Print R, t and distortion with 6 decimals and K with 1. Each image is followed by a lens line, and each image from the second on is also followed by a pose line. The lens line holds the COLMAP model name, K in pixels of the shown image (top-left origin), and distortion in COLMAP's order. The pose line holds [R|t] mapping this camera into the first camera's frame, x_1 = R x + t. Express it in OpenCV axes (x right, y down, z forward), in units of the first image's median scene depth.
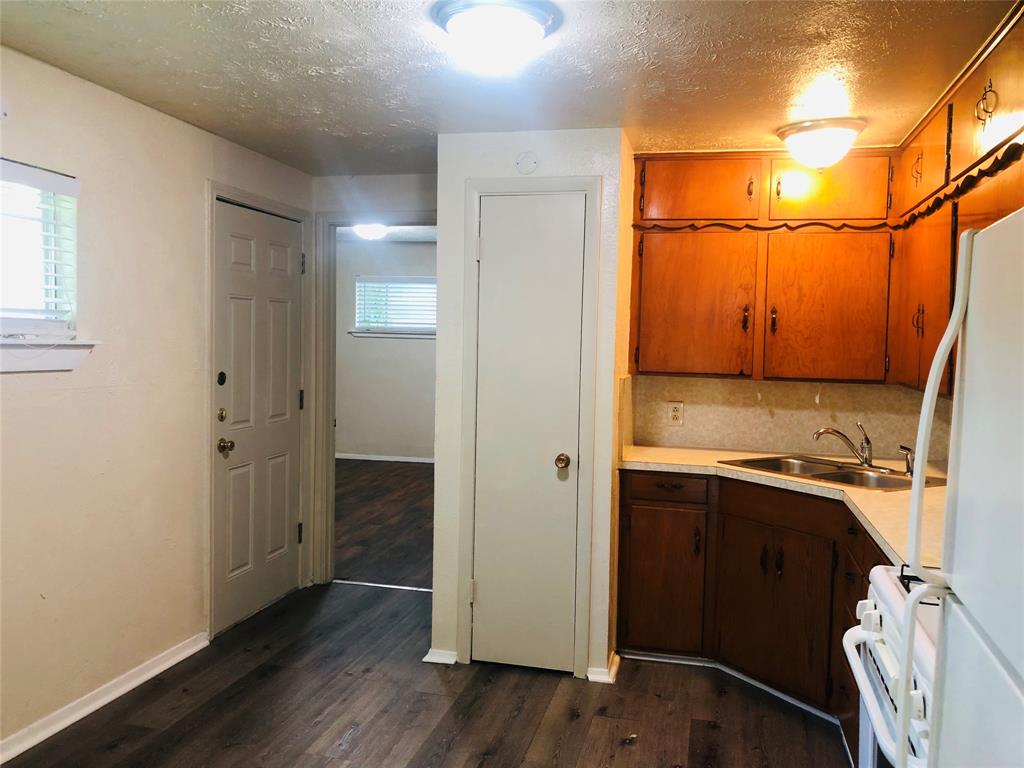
lens RADIAL K [[841.0, 0, 538.8], [0, 841.0, 385.6], [0, 0, 1]] dist [0.007703, 0.001440]
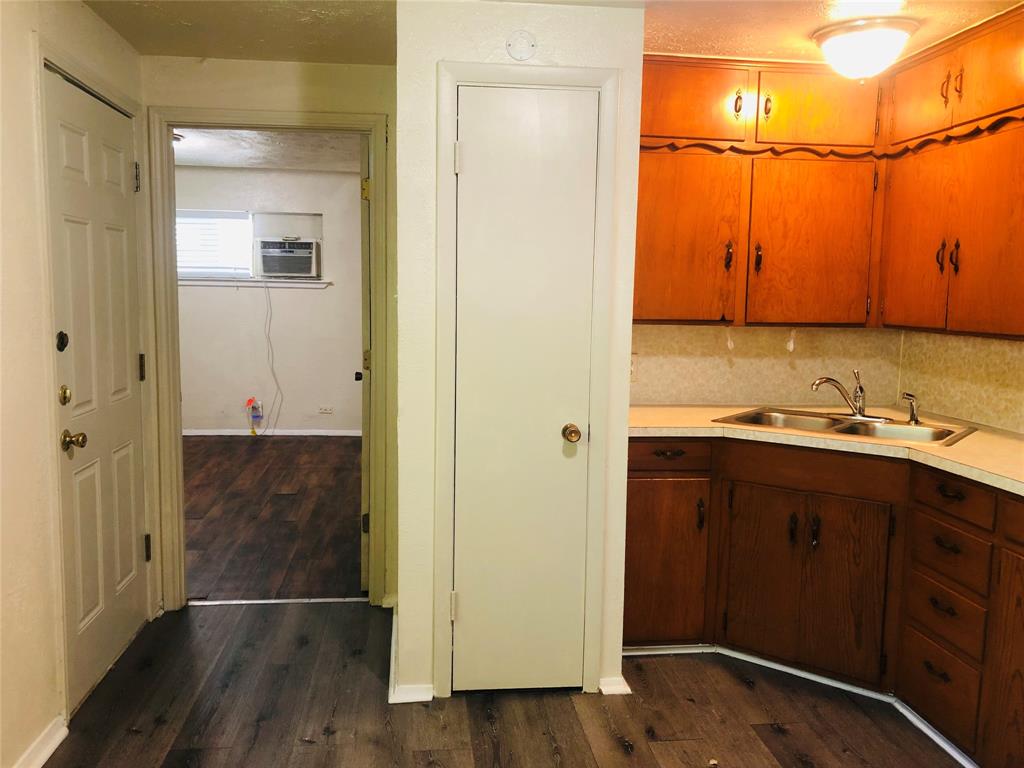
lens RADIAL K [[828.5, 0, 516.9], [0, 828.5, 385.9], [0, 0, 1]] dist [0.005850, 0.009753]
pose [[0.941691, -0.045972, 0.333324, -0.259740], [0.025341, 0.997499, 0.065981, -0.007470], [-0.335523, -0.053687, 0.940501, 0.259275]]
